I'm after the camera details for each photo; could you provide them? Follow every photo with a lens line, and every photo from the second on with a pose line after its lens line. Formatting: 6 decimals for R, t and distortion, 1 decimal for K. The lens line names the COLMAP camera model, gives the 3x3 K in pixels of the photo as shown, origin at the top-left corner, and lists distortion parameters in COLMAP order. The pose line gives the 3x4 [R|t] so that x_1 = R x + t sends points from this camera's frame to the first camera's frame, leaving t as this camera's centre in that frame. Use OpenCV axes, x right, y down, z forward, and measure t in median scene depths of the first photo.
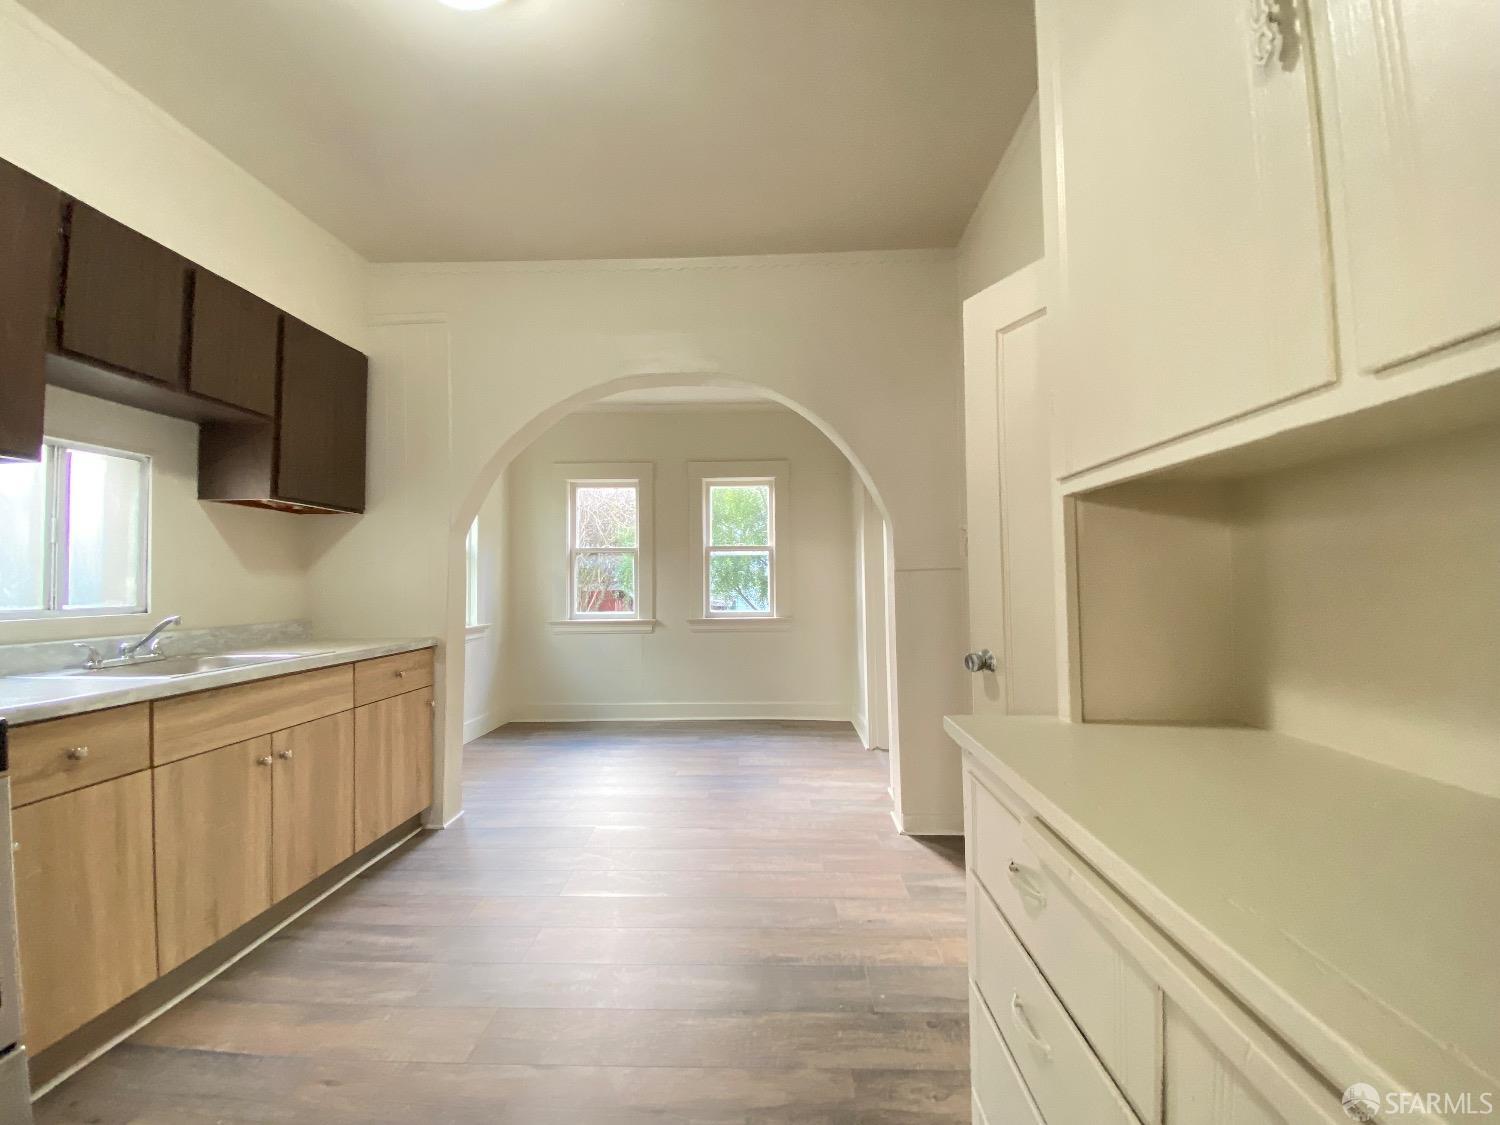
lens RADIAL K [[606.6, 0, 754.2], [0, 606.6, 542.3], [0, 0, 1]] dist [0.010763, -0.015715]
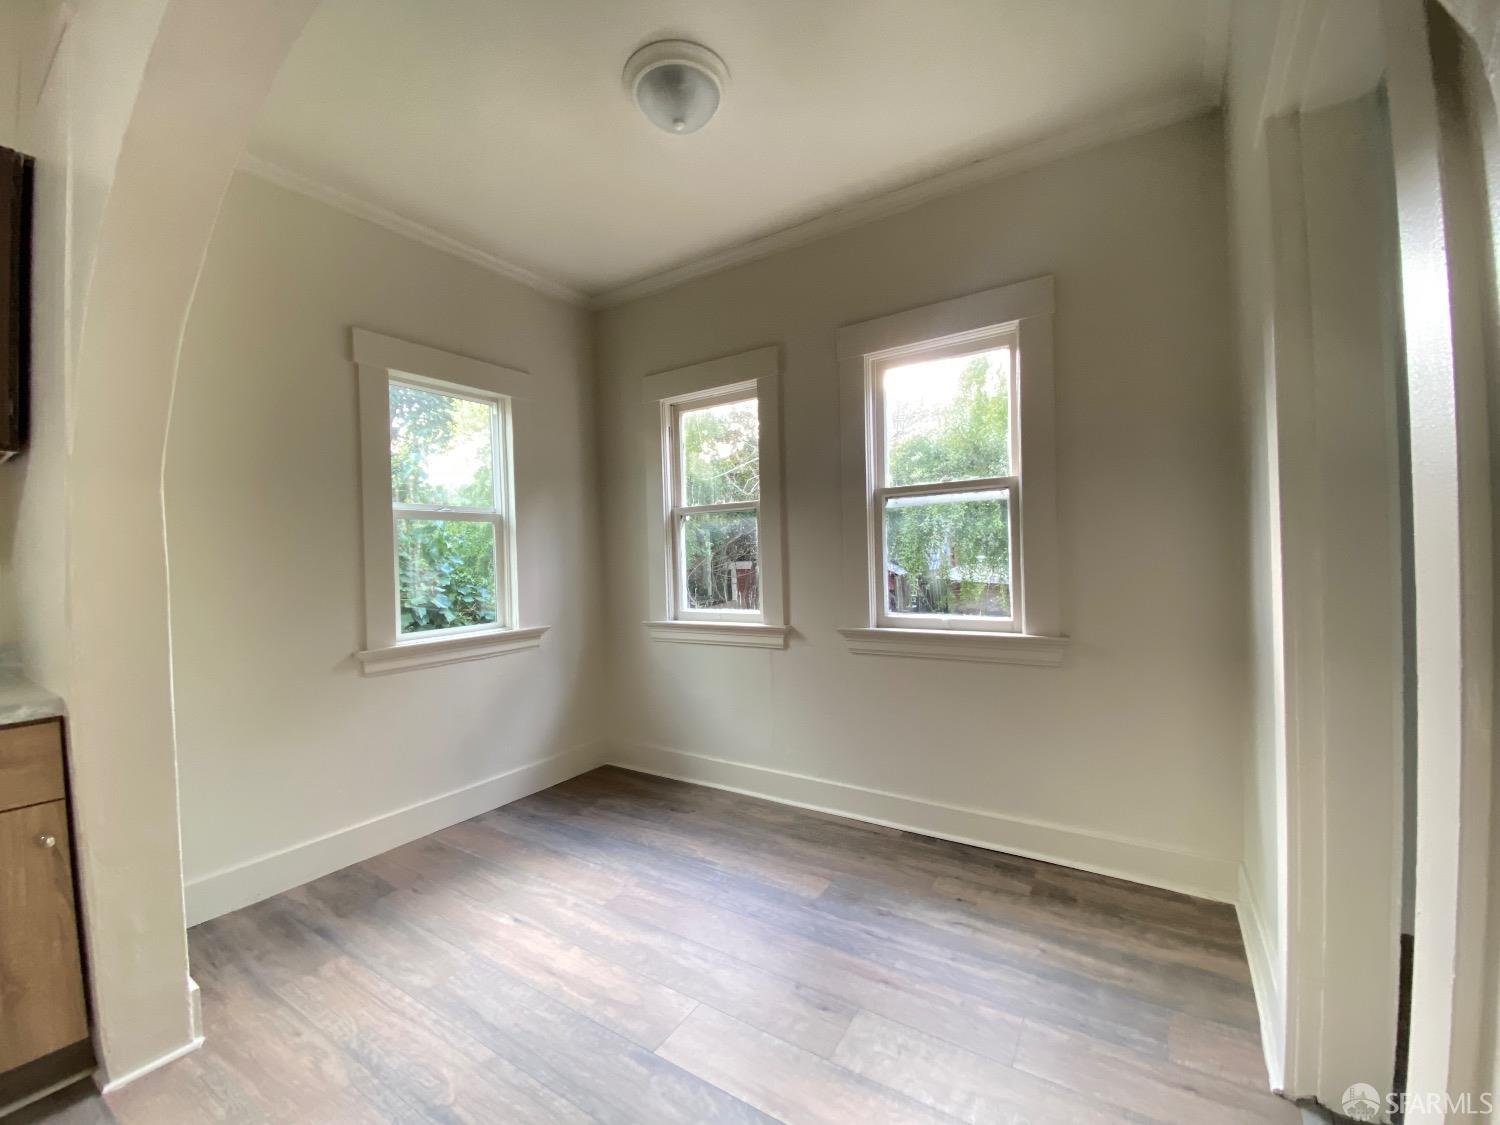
lens RADIAL K [[606.6, 0, 745.4], [0, 606.6, 558.9], [0, 0, 1]] dist [0.010763, -0.015715]
pose [[0.854738, -0.012615, -0.518906, 0.157993], [0.054124, 0.996421, 0.064929, 0.045673], [0.516230, -0.083583, 0.852362, 0.858152]]
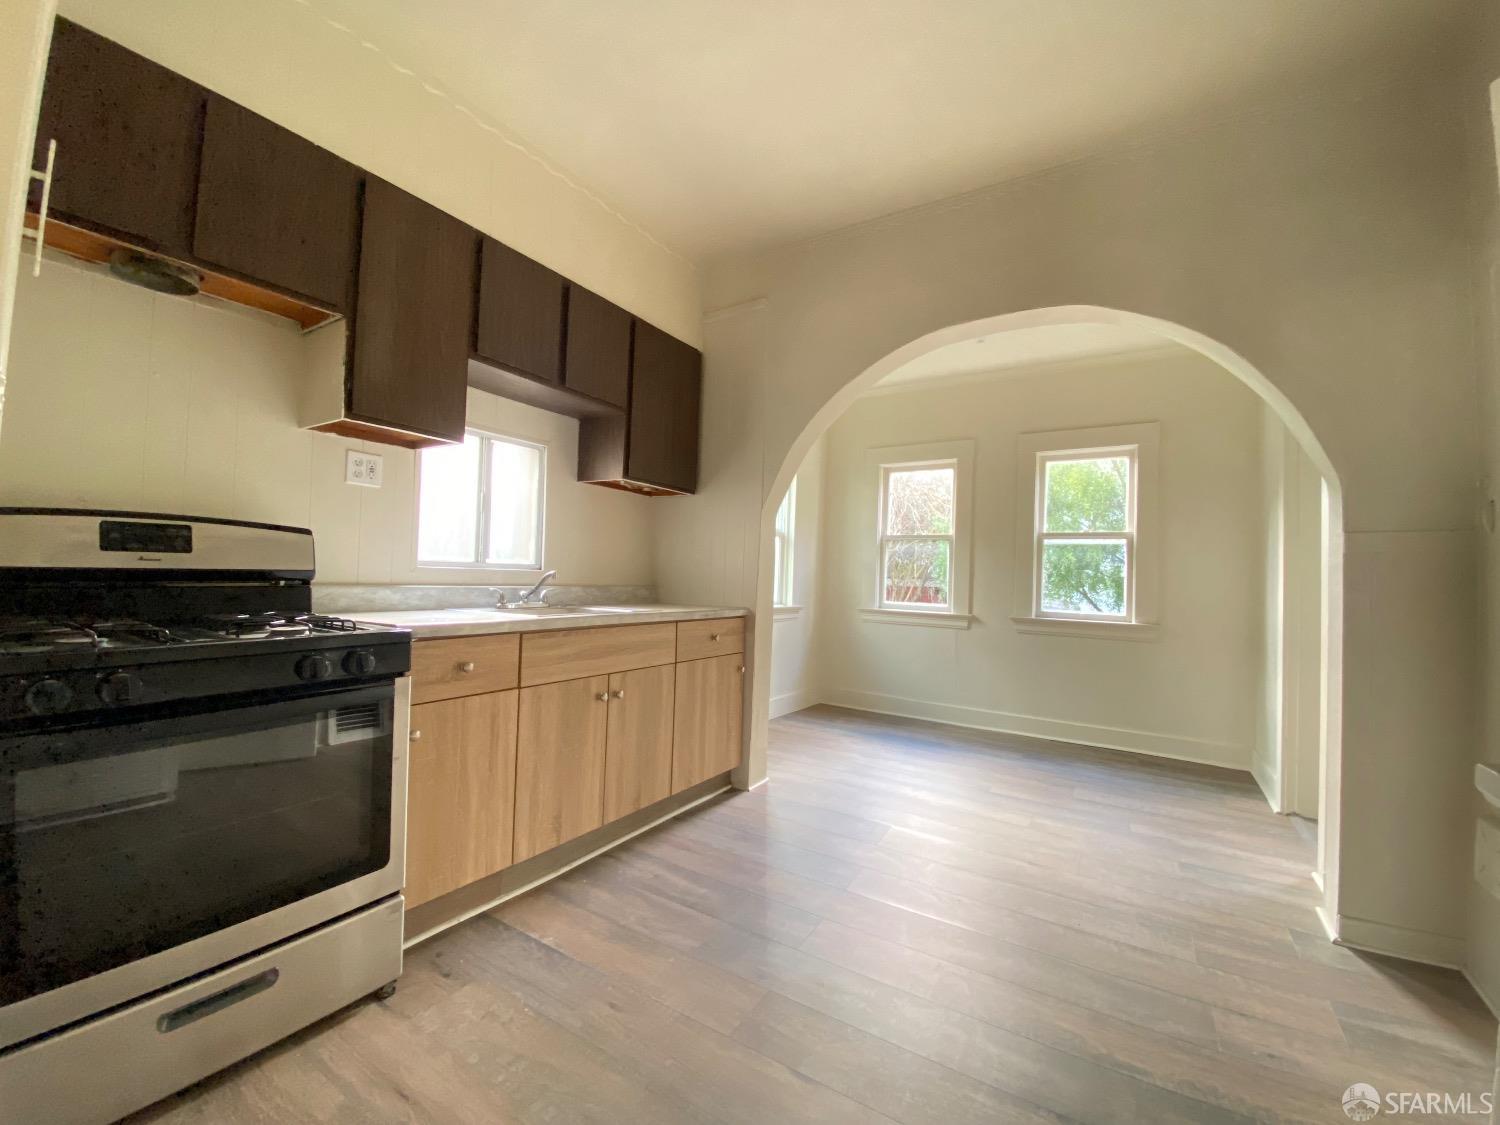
lens RADIAL K [[606.6, 0, 755.6], [0, 606.6, 559.3], [0, 0, 1]] dist [0.010763, -0.015715]
pose [[0.864005, 0.024082, -0.502907, 0.010743], [-0.013898, 0.999616, 0.023990, 0.049511], [0.503292, -0.013738, 0.864007, 0.116238]]
